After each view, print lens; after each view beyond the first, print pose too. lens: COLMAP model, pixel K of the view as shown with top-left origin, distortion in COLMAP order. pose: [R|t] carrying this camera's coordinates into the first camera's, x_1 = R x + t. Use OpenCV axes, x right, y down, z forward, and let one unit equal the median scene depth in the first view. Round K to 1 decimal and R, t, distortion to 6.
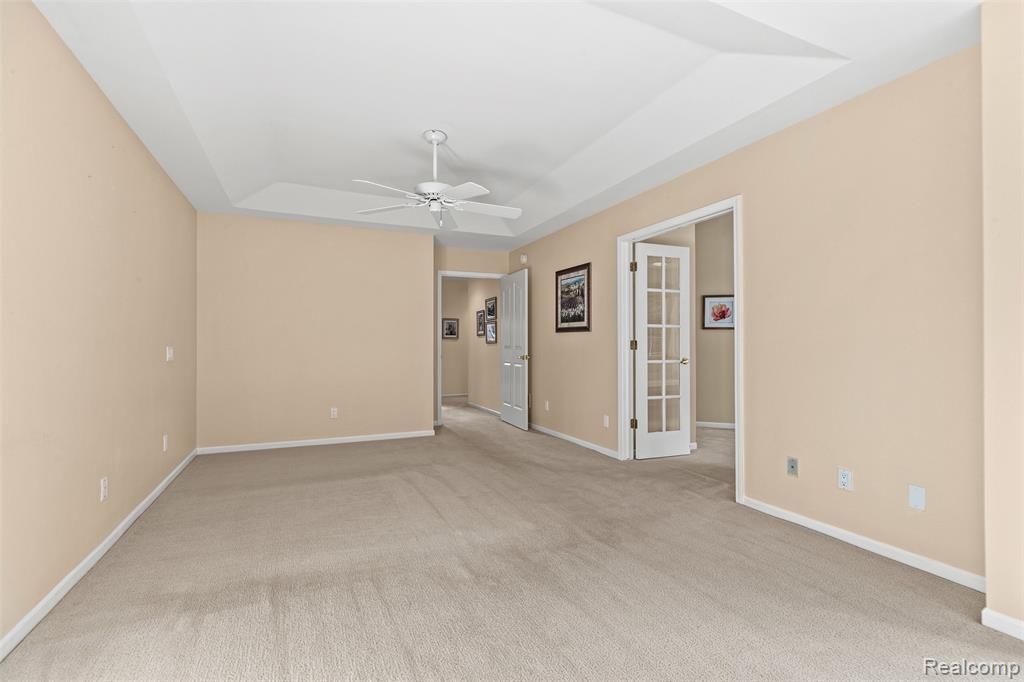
lens RADIAL K [[466.5, 0, 509.3], [0, 466.5, 341.6], [0, 0, 1]] dist [0.003433, 0.001251]
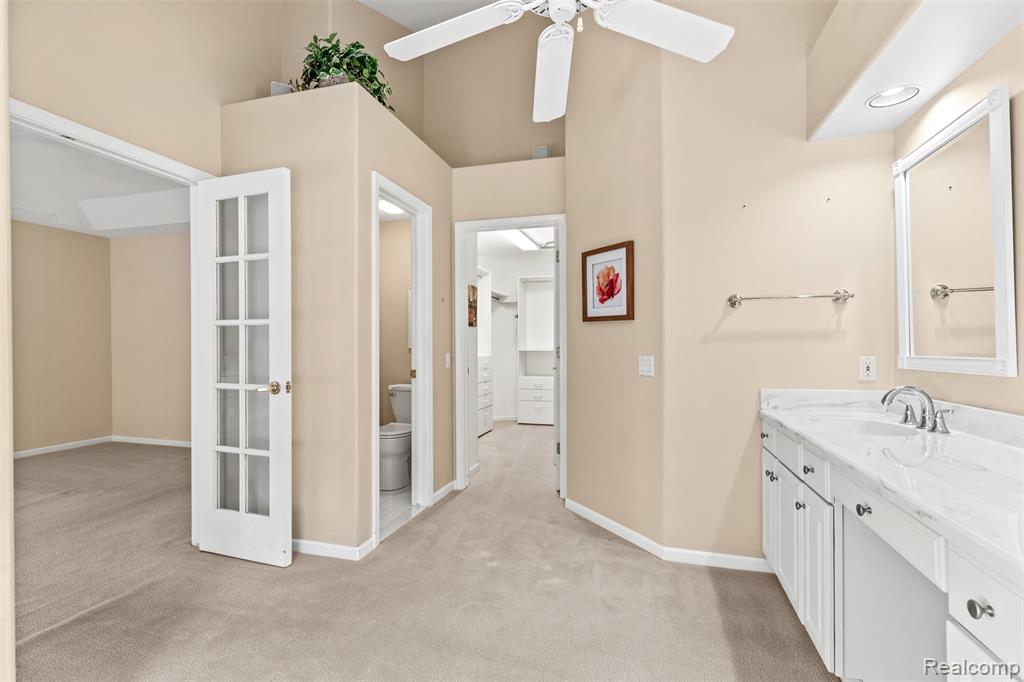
lens RADIAL K [[466.5, 0, 513.5], [0, 466.5, 346.1], [0, 0, 1]] dist [0.003433, 0.001251]
pose [[0.756907, 0.000668, -0.653522, 0.812299], [0.010136, 0.999867, 0.012762, -0.008269], [0.653444, -0.016284, 0.756799, 0.683042]]
